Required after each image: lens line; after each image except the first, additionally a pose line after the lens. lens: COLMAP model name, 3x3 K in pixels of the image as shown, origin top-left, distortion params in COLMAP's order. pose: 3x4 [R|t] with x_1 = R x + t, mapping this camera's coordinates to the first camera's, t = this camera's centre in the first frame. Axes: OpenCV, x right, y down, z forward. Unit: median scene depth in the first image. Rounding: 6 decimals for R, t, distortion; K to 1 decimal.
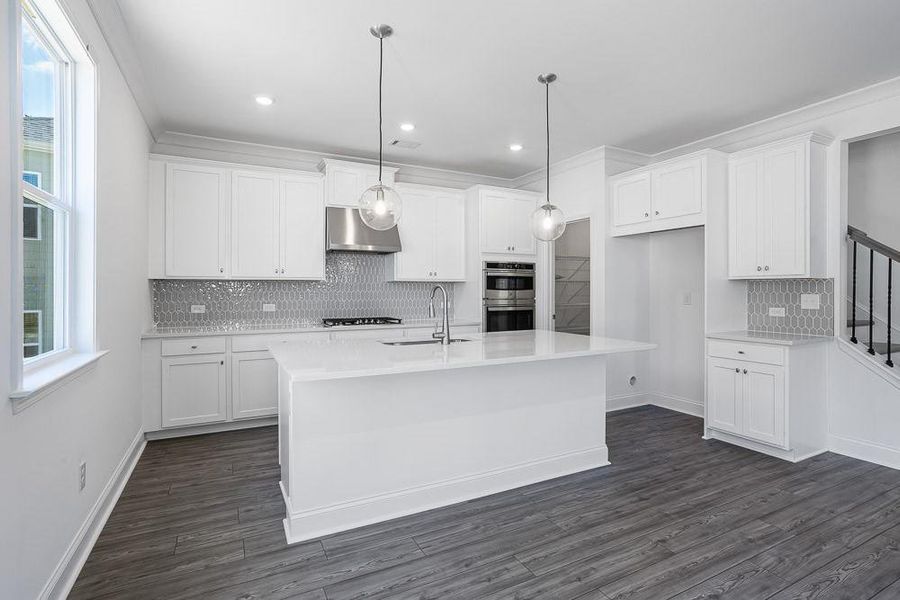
lens RADIAL K [[438.4, 0, 447.7], [0, 438.4, 290.0], [0, 0, 1]] dist [-0.056661, 0.036222]
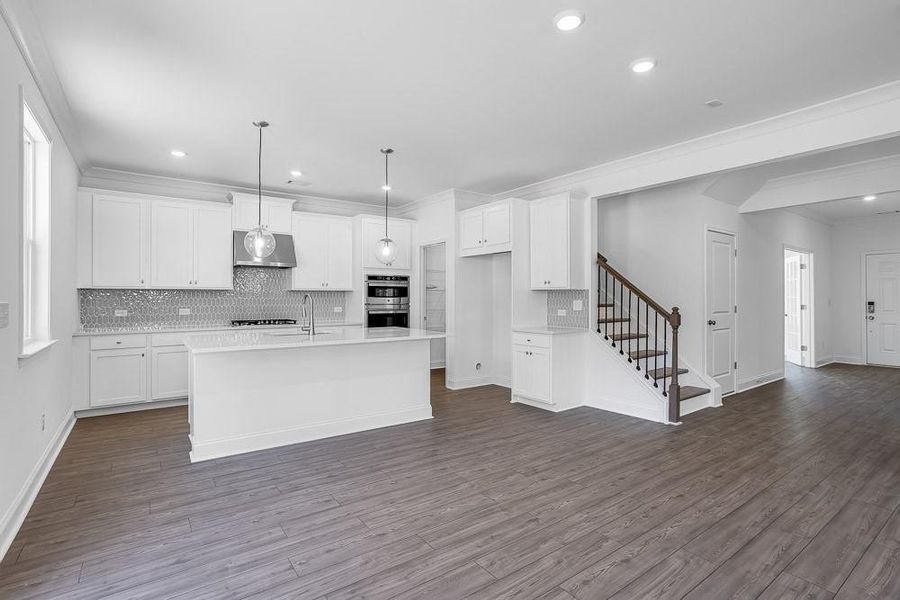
lens RADIAL K [[434.7, 0, 446.8], [0, 434.7, 294.6], [0, 0, 1]] dist [-0.052733, 0.034767]
pose [[0.989135, 0.000200, 0.147013, 0.173767], [0.000655, 0.999983, -0.005764, -0.000594], [-0.147012, 0.005798, 0.989118, -0.367179]]
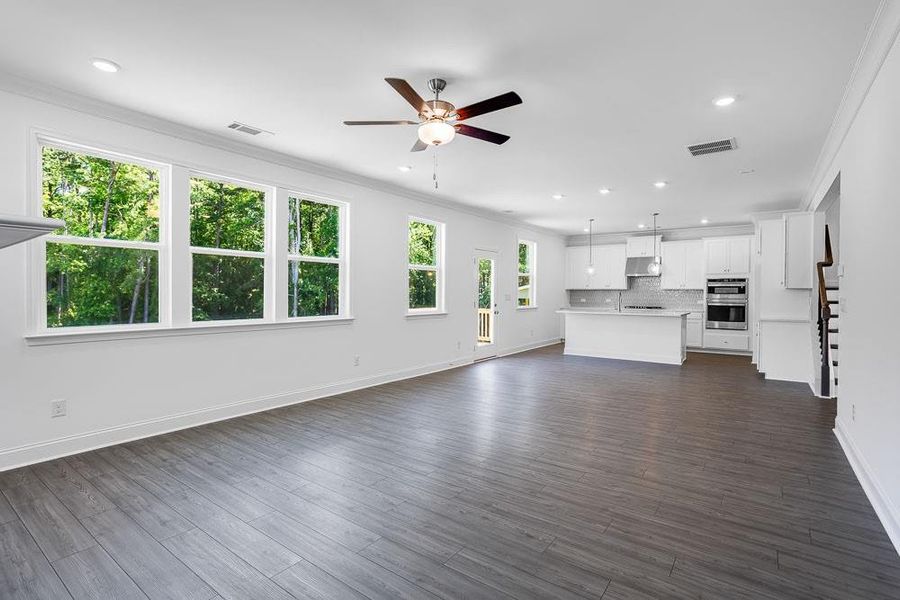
lens RADIAL K [[434.7, 0, 446.8], [0, 434.7, 294.6], [0, 0, 1]] dist [-0.052733, 0.034767]
pose [[0.434126, 0.007601, -0.900820, 1.672310], [-0.002891, 0.999971, 0.007045, -0.008984], [0.900847, -0.000454, 0.434136, -1.057036]]
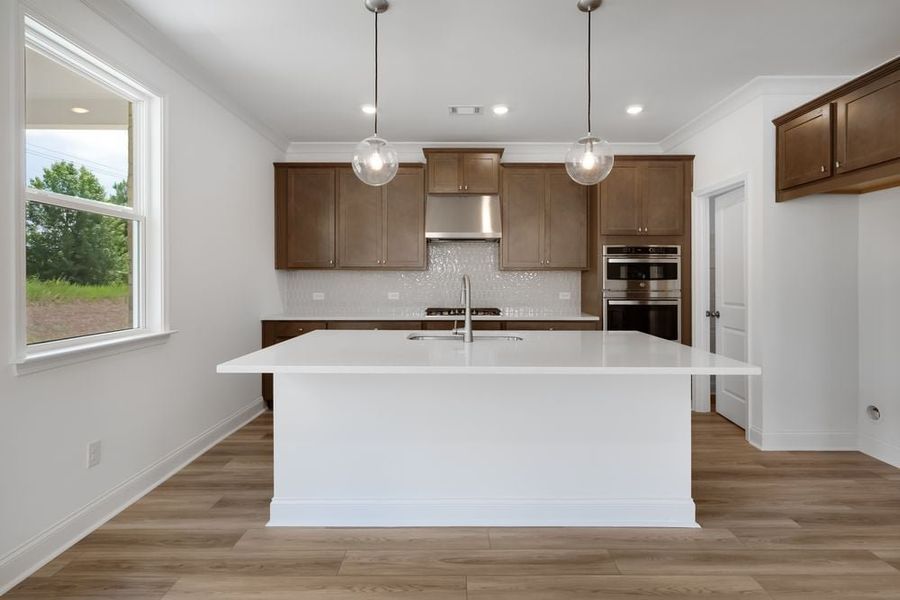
lens RADIAL K [[438.2, 0, 457.0], [0, 438.2, 280.6], [0, 0, 1]] dist [-0.000372, -0.000127]
pose [[0.888145, 0.000336, -0.459563, 0.295230], [0.001718, 0.999990, 0.004050, -0.003339], [0.459560, -0.004387, 0.888136, 0.155804]]
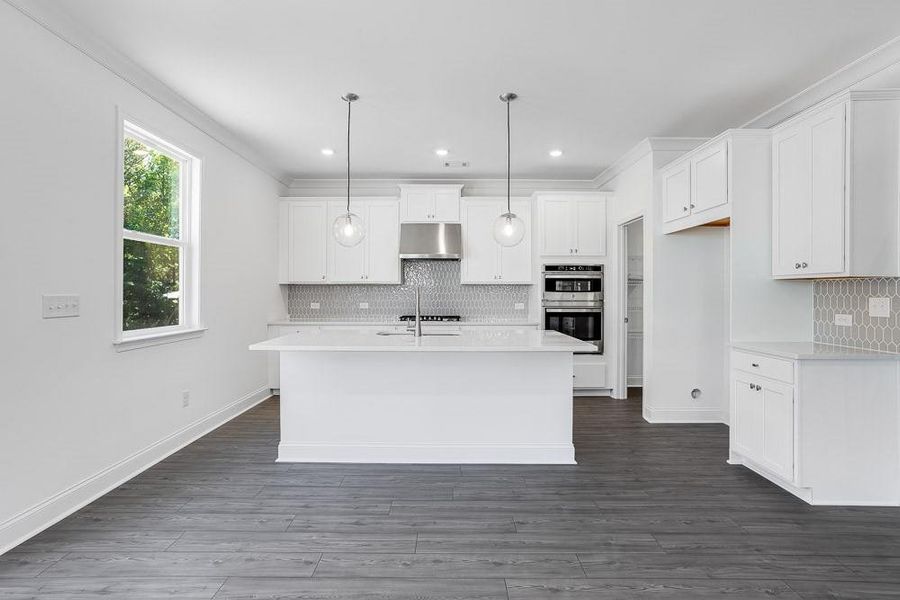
lens RADIAL K [[434.7, 0, 446.8], [0, 434.7, 294.6], [0, 0, 1]] dist [-0.052733, 0.034767]
pose [[0.887403, 0.003057, -0.460984, 0.476634], [-0.000812, 0.999987, 0.005068, 0.001303], [0.460993, -0.004123, 0.887394, -0.026086]]
